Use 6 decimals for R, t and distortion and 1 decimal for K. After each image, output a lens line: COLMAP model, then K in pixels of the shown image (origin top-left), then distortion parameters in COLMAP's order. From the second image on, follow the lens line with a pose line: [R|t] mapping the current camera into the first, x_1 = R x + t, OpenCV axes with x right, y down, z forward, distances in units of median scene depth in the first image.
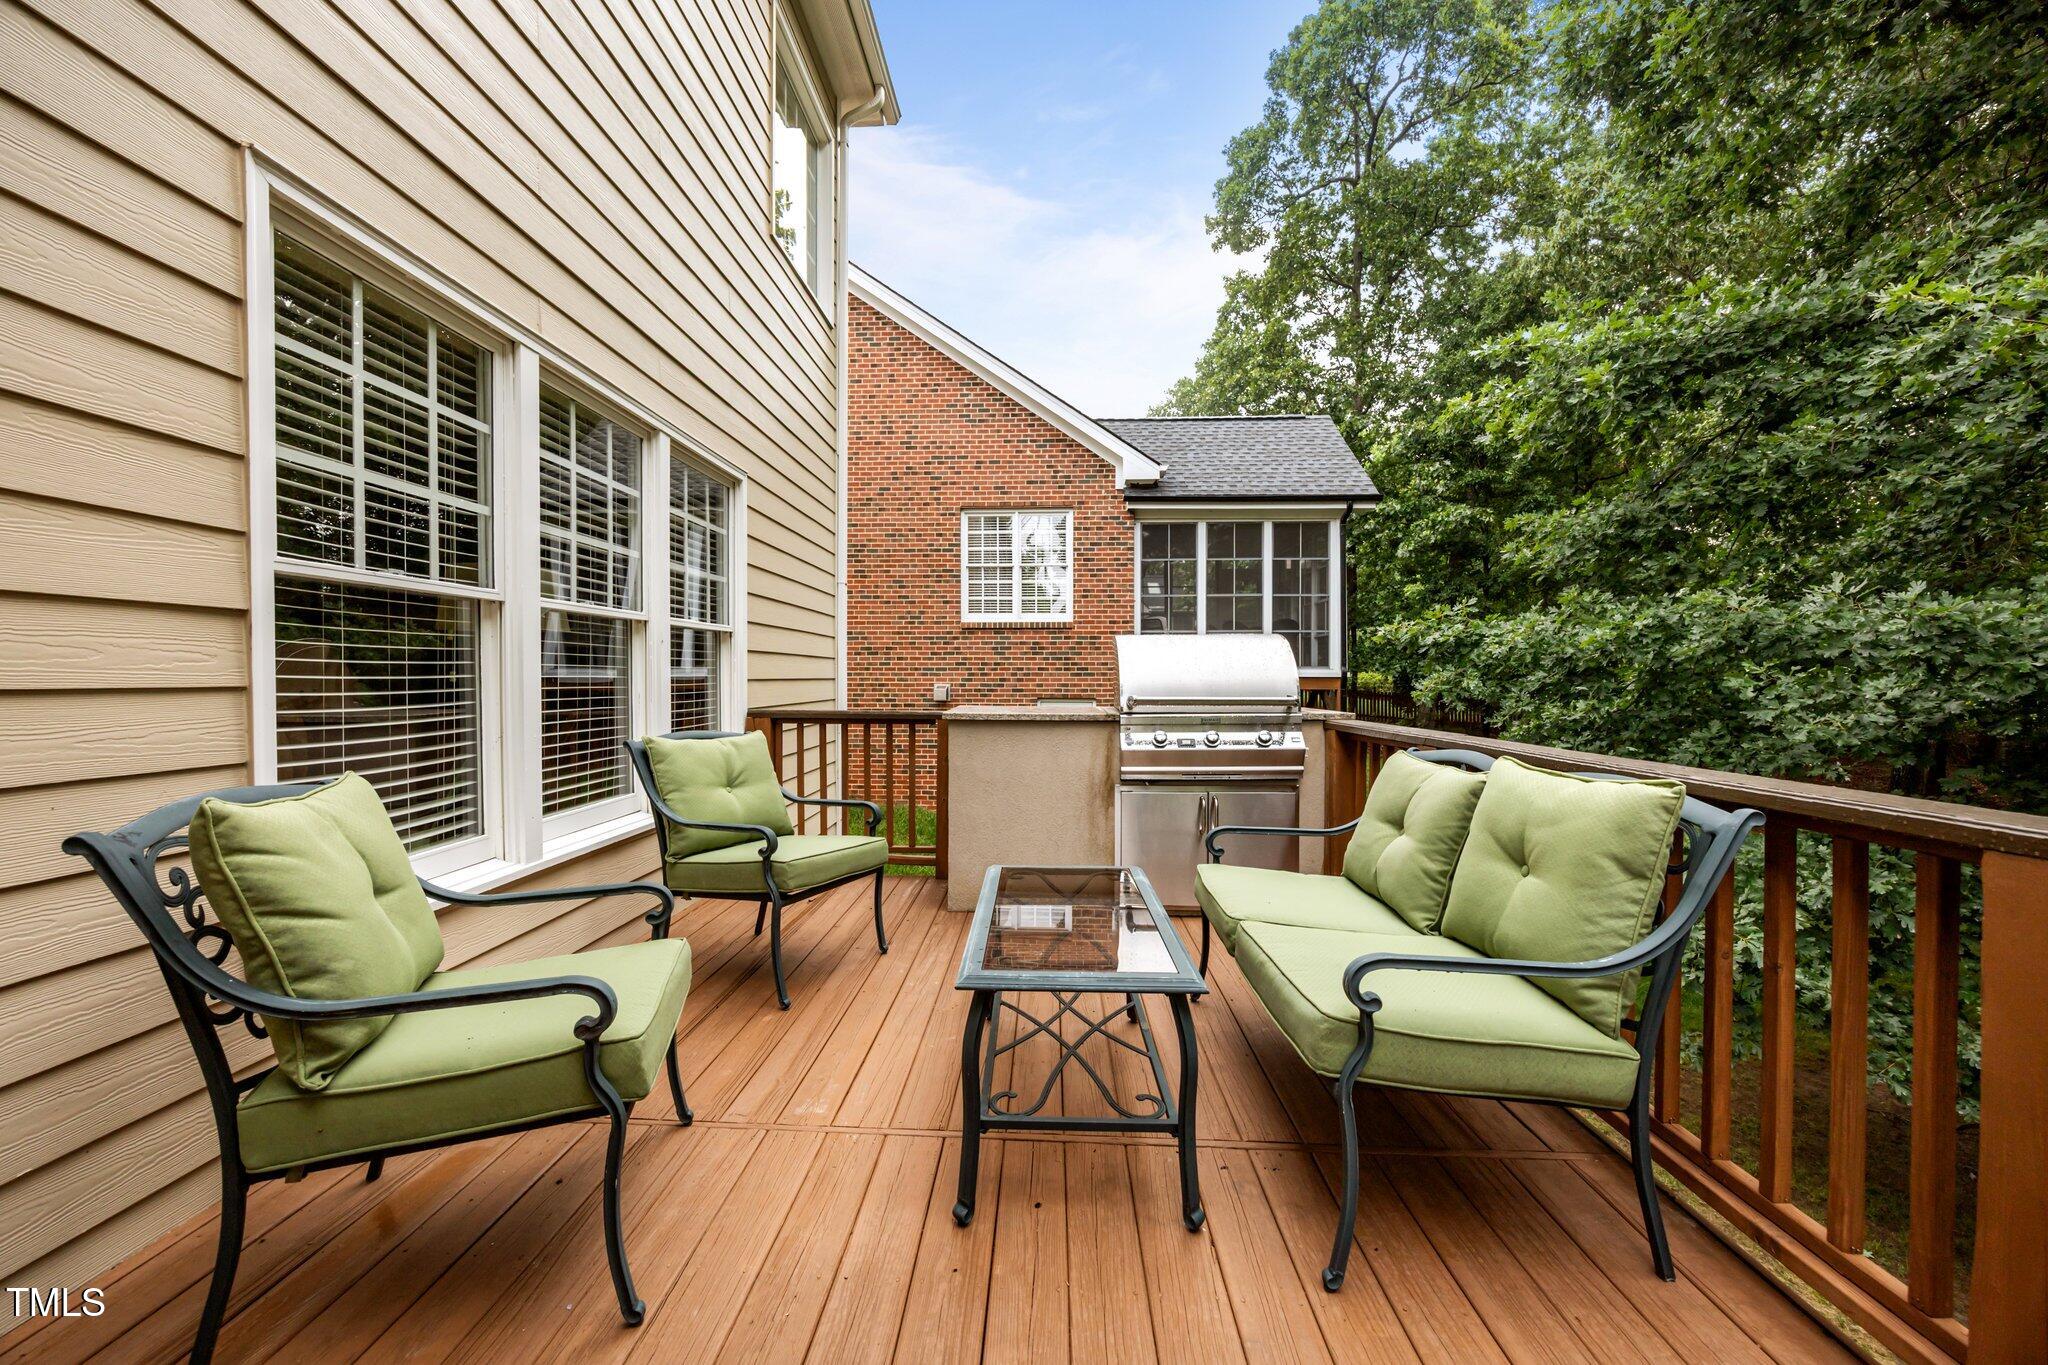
lens RADIAL K [[776.4, 0, 1029.1], [0, 776.4, 682.3], [0, 0, 1]] dist [0.000662, 0.000119]
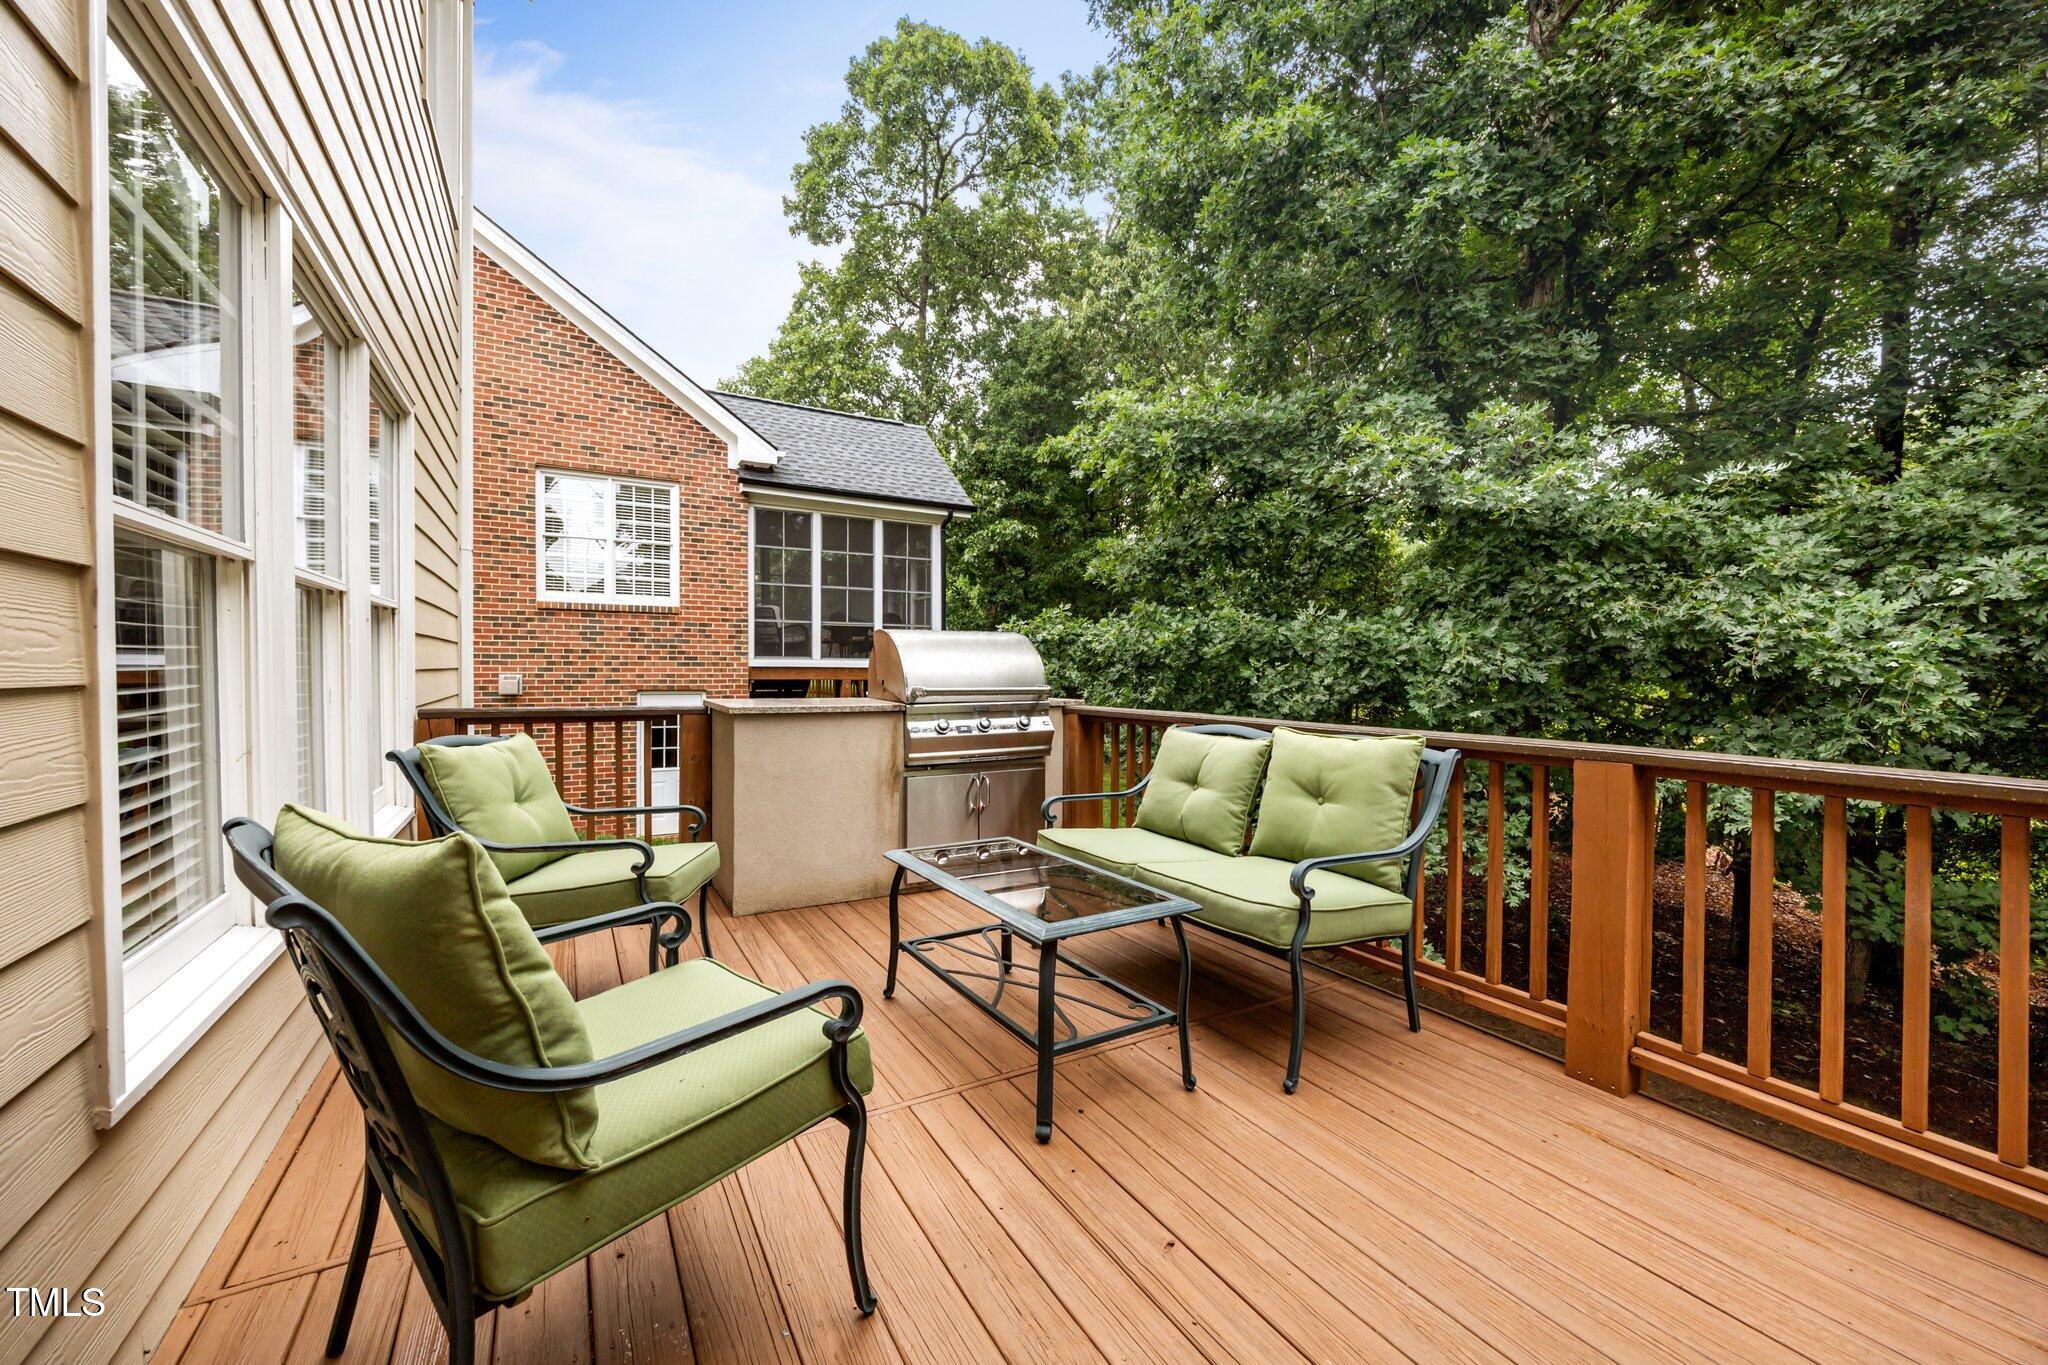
lens RADIAL K [[782.4, 0, 1015.1], [0, 782.4, 683.0], [0, 0, 1]] dist [-0.002247, 0.000156]
pose [[0.845356, -0.006404, 0.534165, -0.104365], [-0.001043, 0.999906, 0.013638, -0.000910], [-0.534202, -0.012086, 0.845270, 0.005775]]
